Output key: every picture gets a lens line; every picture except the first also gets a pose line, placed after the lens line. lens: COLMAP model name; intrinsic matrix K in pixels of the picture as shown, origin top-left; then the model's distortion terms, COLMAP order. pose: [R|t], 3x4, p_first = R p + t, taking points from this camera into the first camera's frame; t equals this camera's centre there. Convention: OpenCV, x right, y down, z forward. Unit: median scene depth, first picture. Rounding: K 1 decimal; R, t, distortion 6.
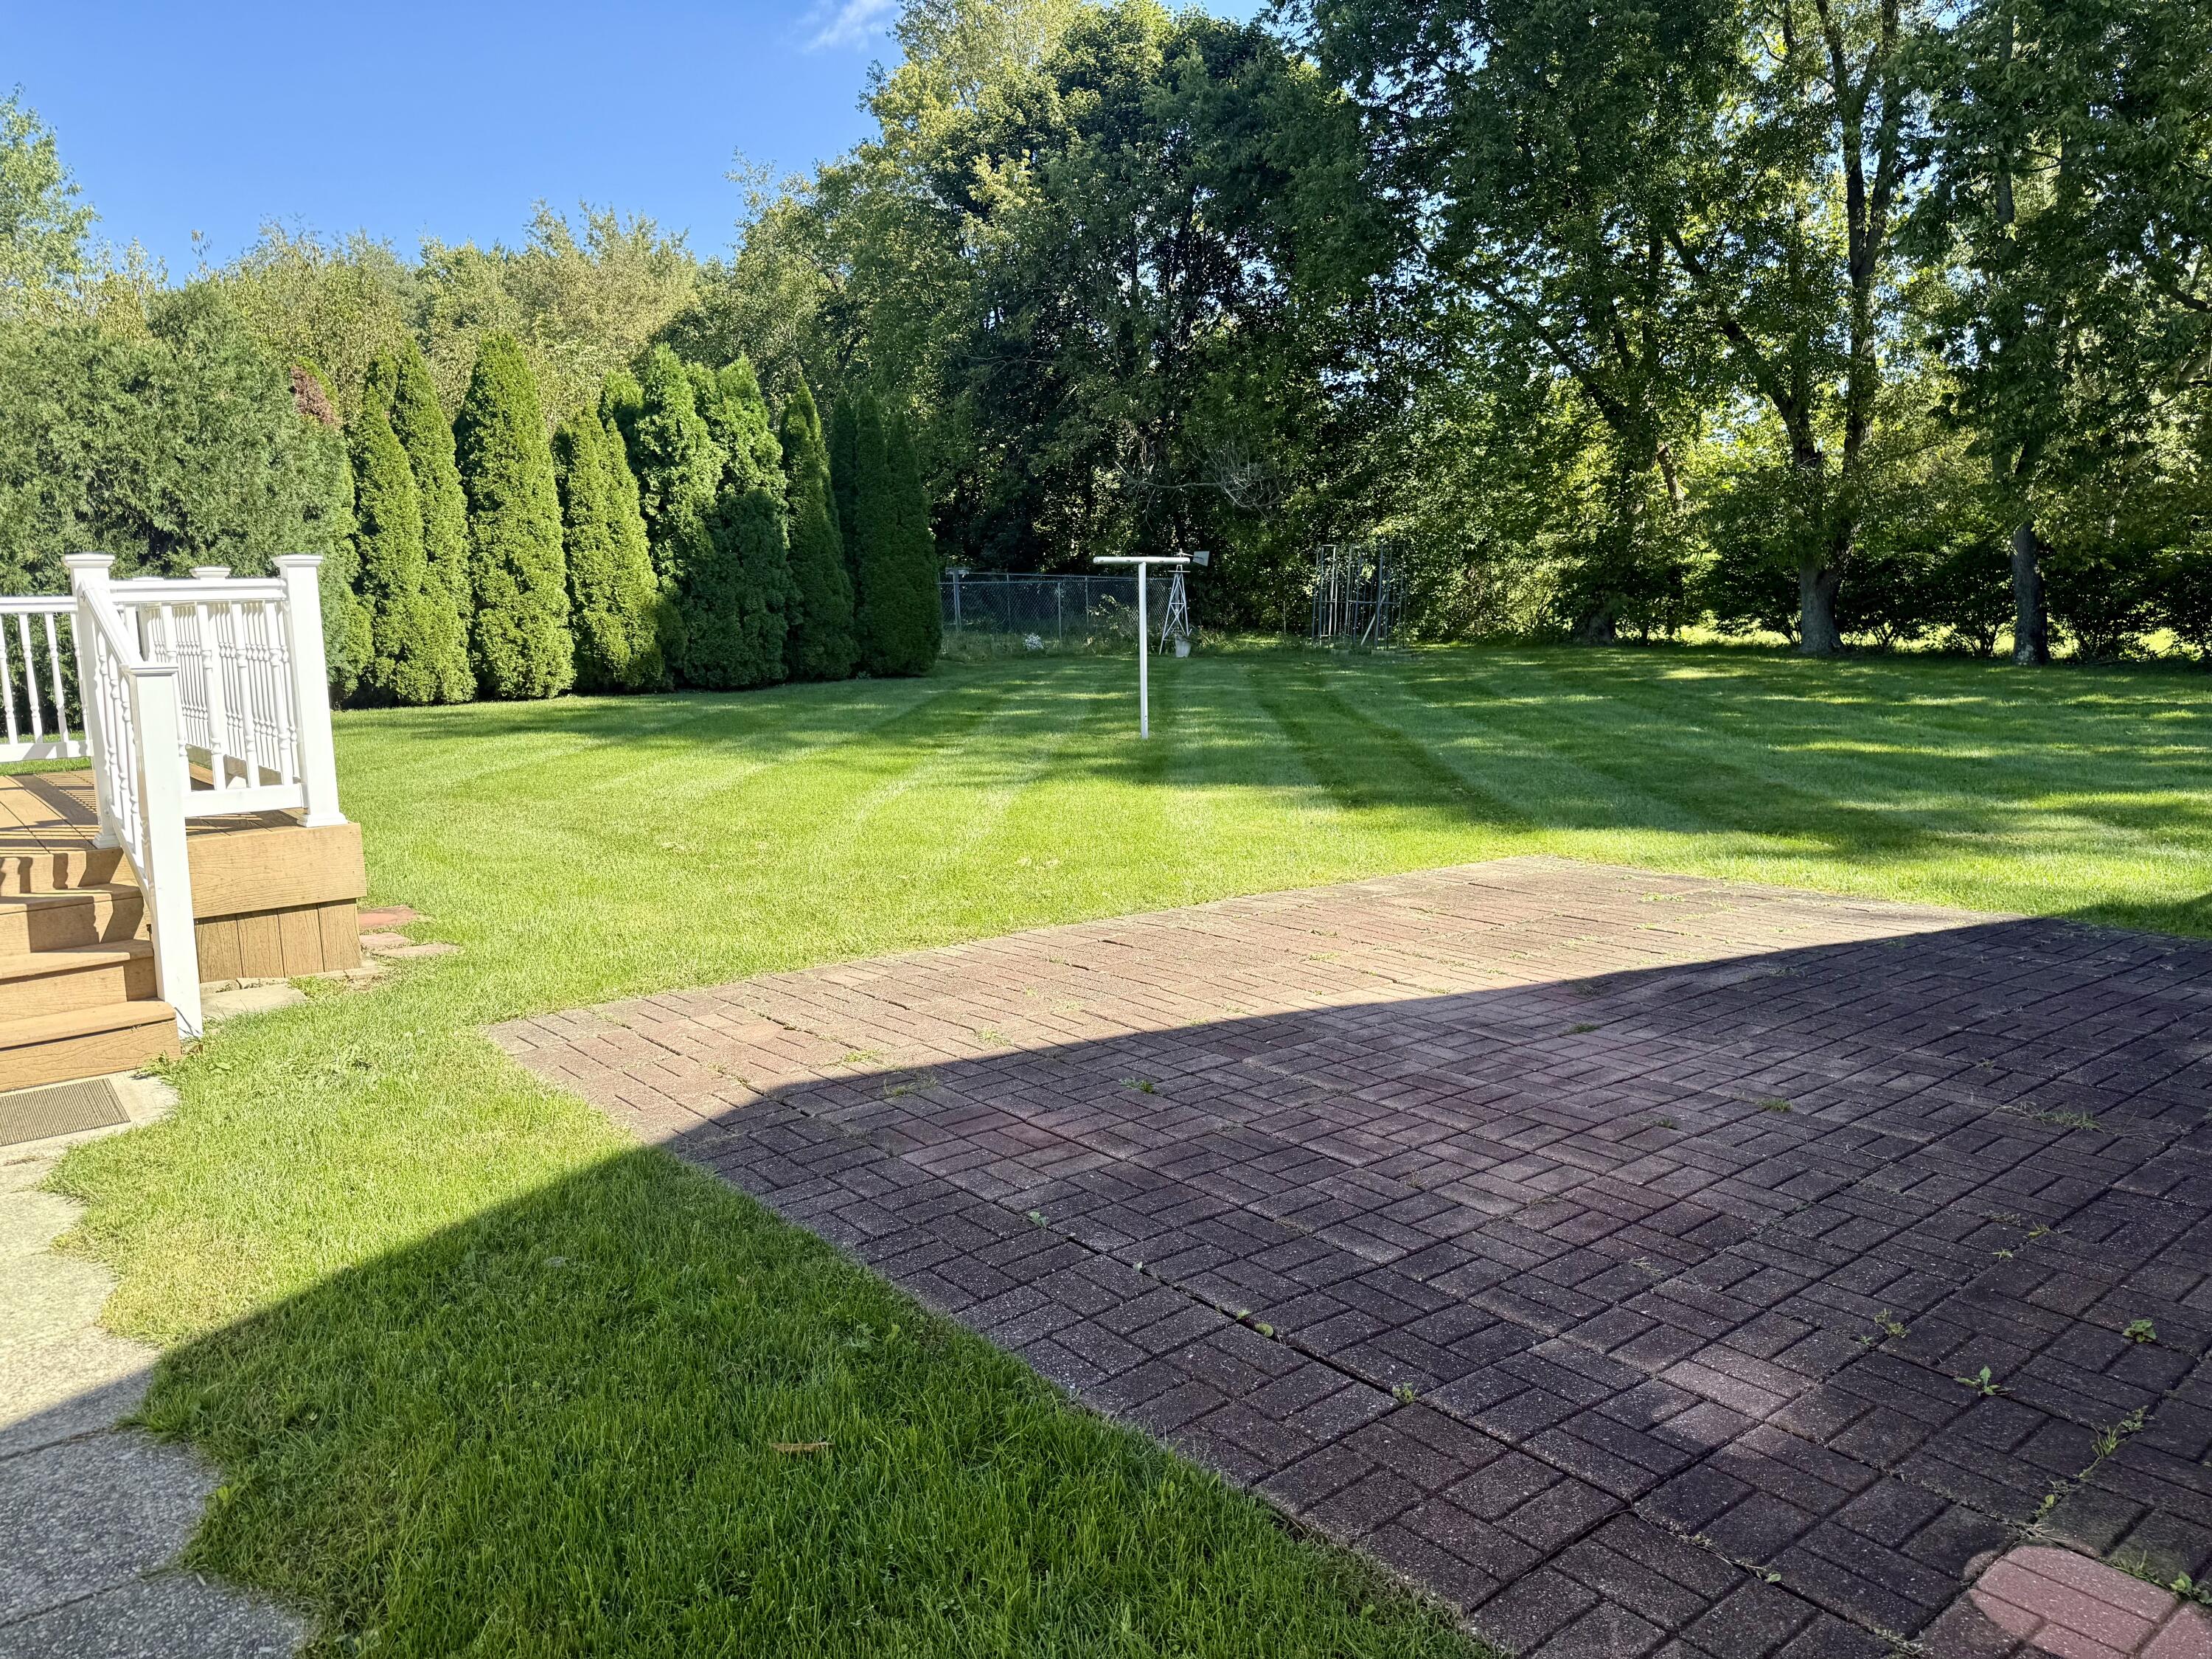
lens RADIAL K [[1591.2, 0, 1102.5], [0, 1591.2, 837.8], [0, 0, 1]] dist [0.033474, -0.028083]
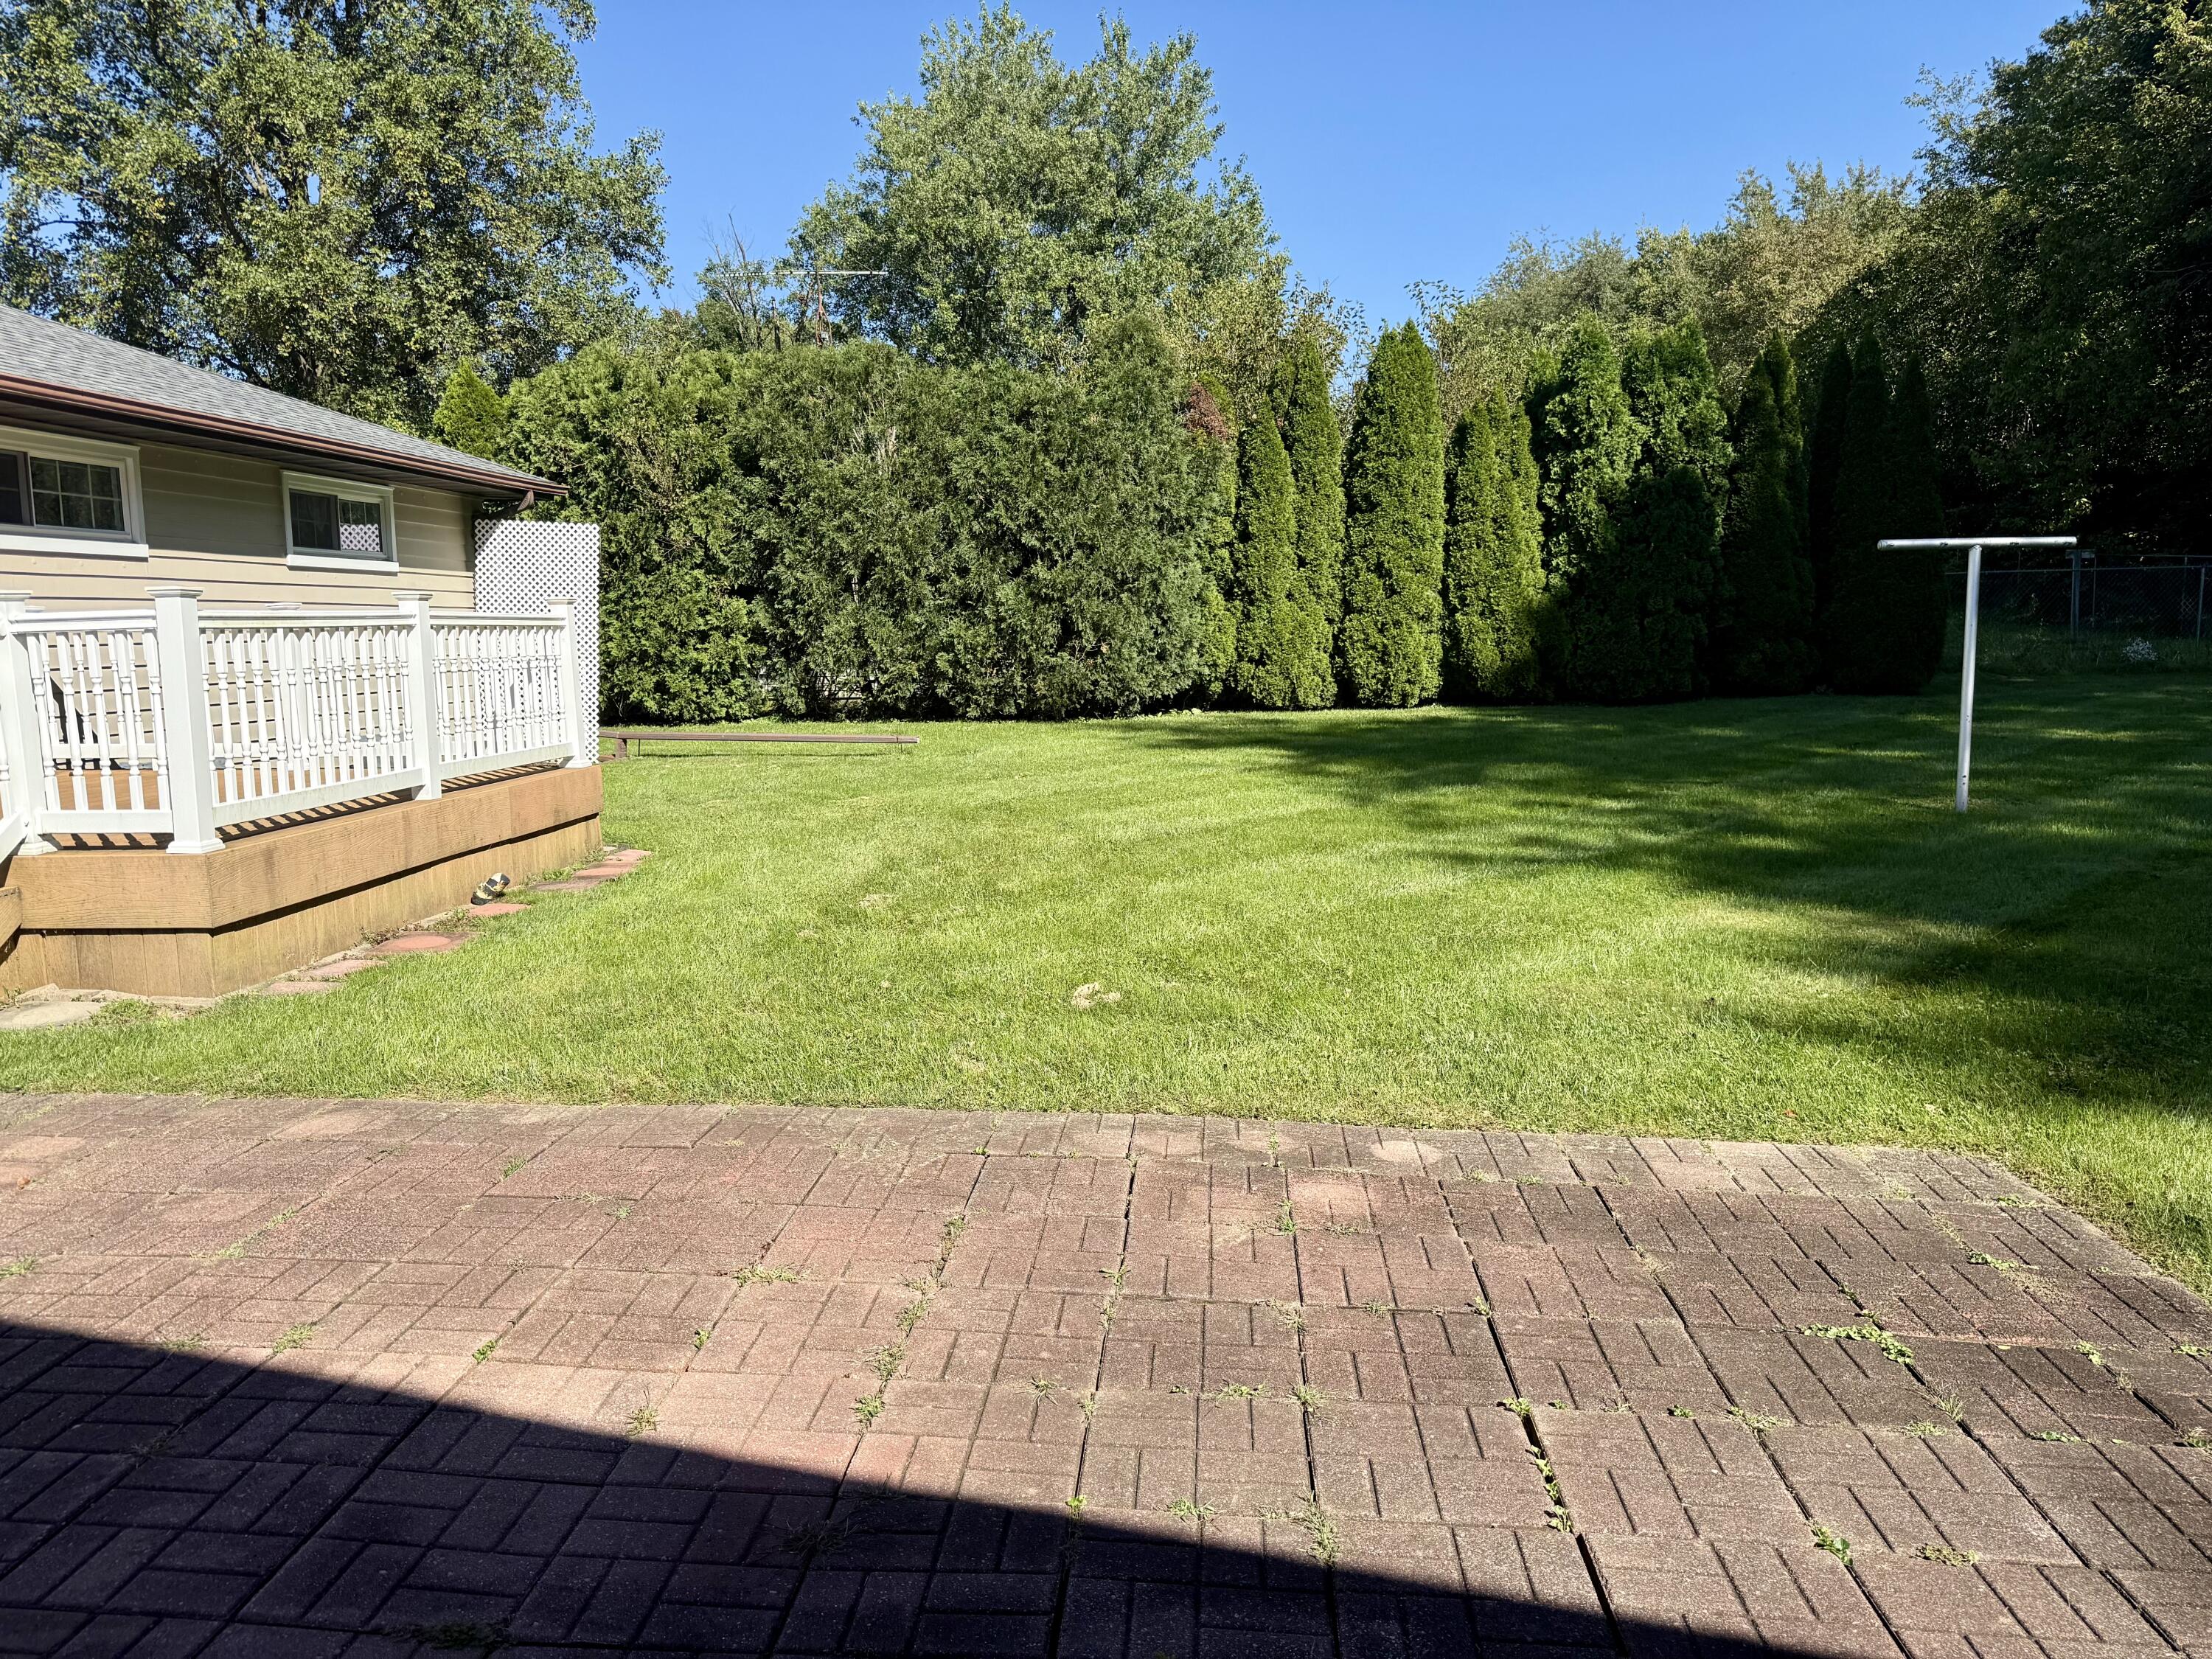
lens RADIAL K [[1558.5, 0, 1126.2], [0, 1558.5, 829.8], [0, 0, 1]] dist [0.212802, -0.381421]
pose [[0.725221, 0.097100, -0.681635, 0.190383], [-0.096306, 0.994579, 0.039215, -0.036779], [0.681747, 0.037206, 0.730641, 0.211043]]
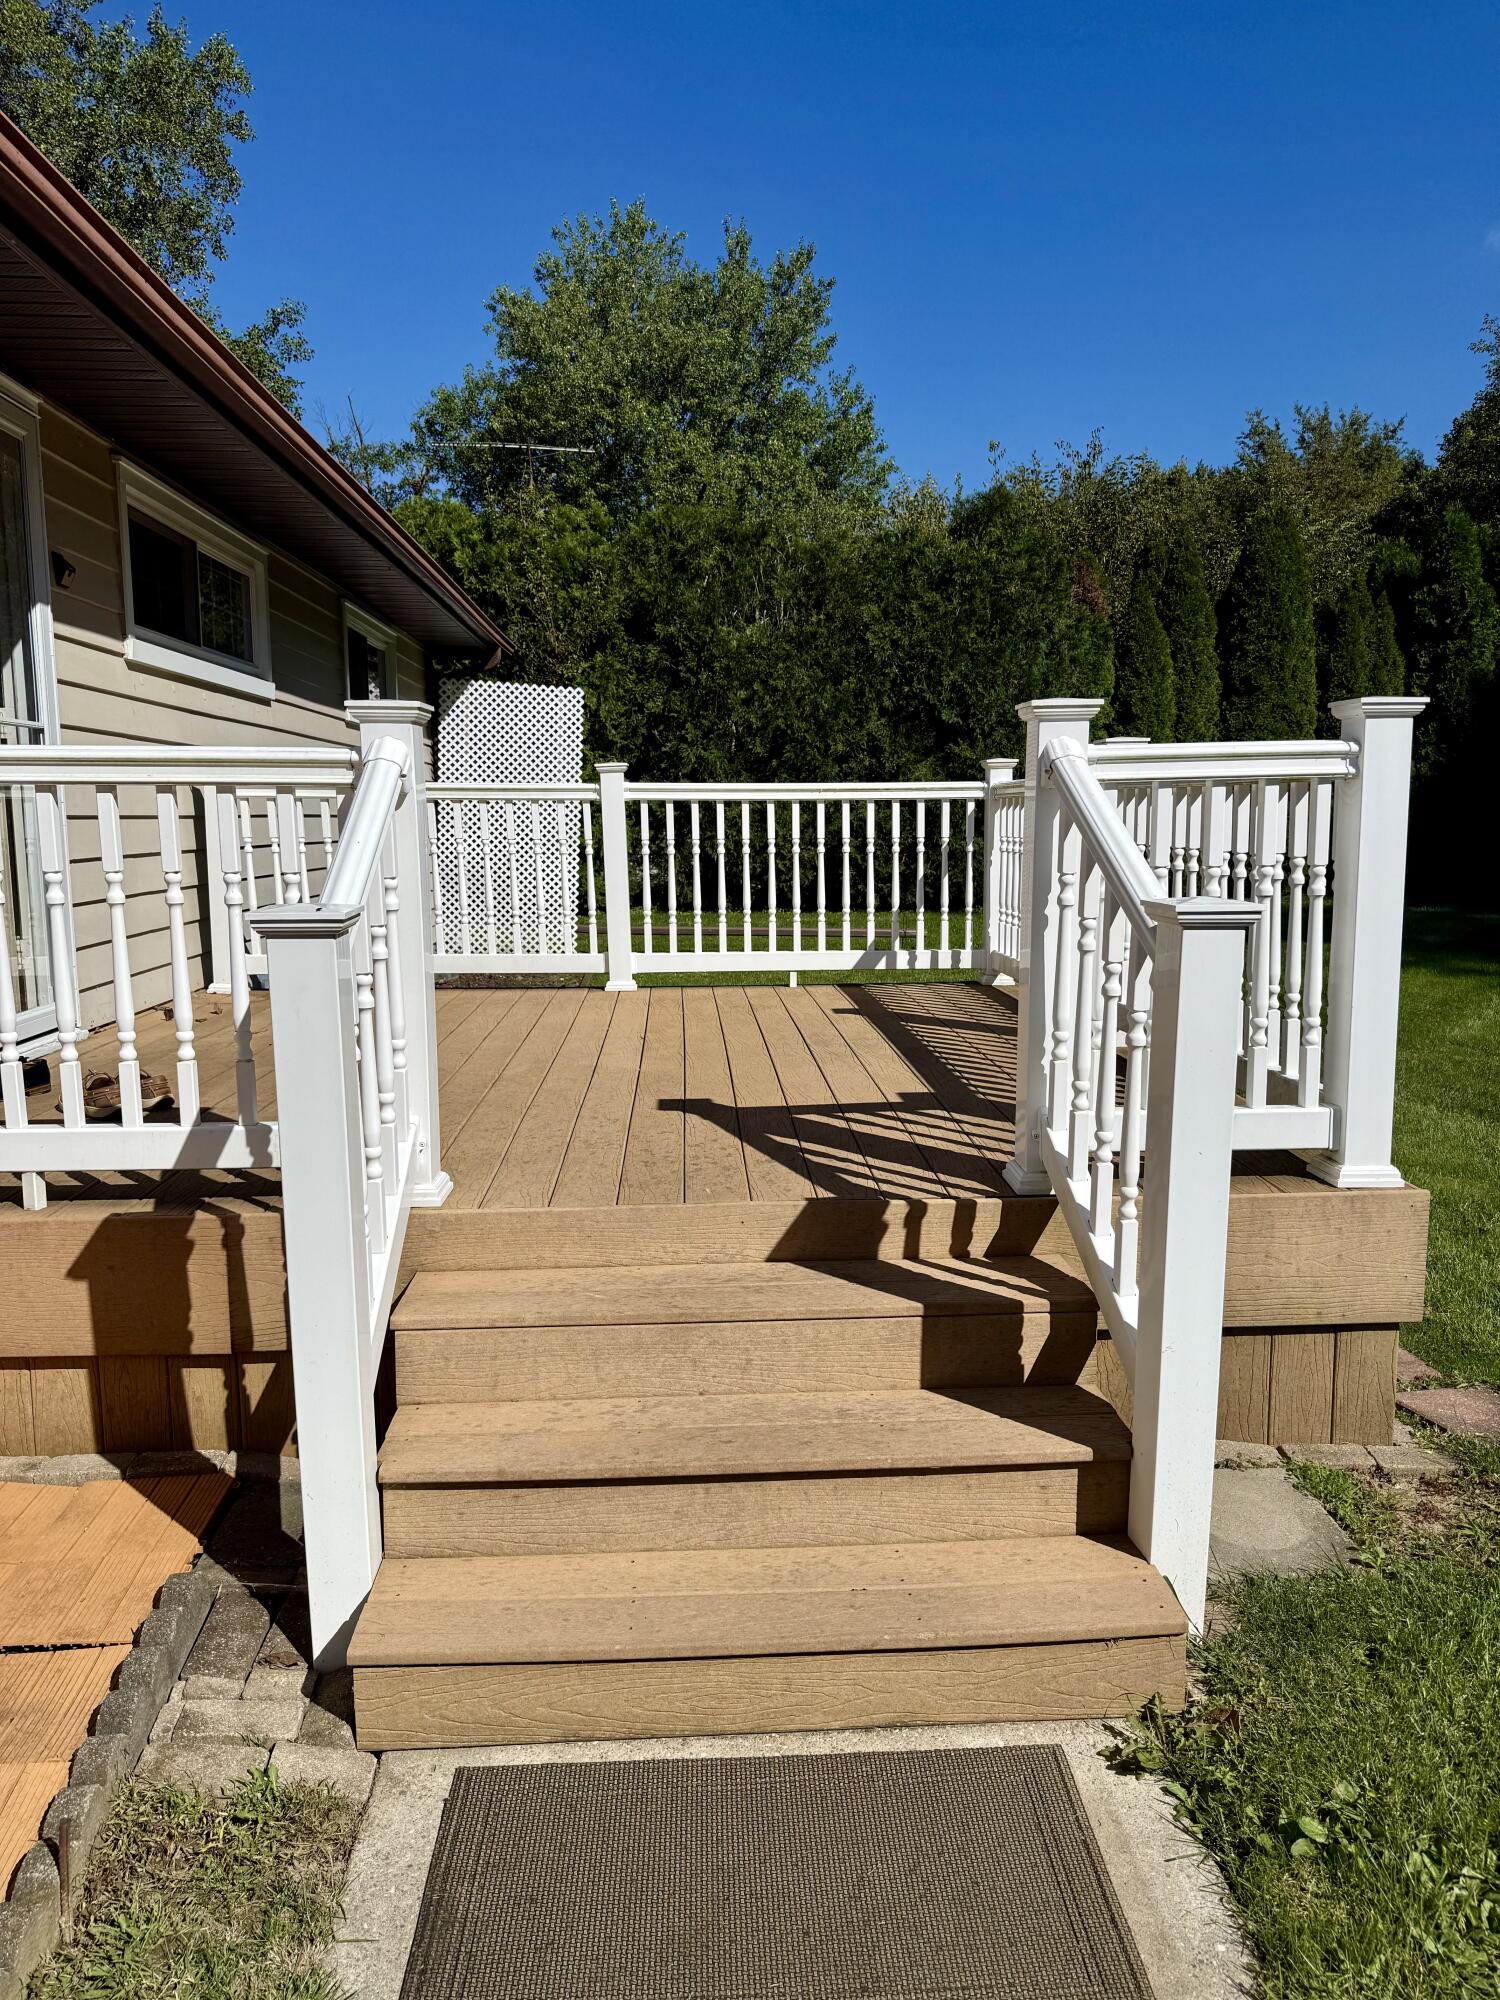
lens RADIAL K [[1418.2, 0, 750.0], [0, 1418.2, 1000.0], [0, 0, 1]] dist [0.145394, -0.282476]
pose [[0.812611, 0.091619, -0.575559, -0.117280], [-0.094759, 0.995195, 0.024631, -0.019577], [0.575051, 0.034524, 0.817389, 0.146186]]
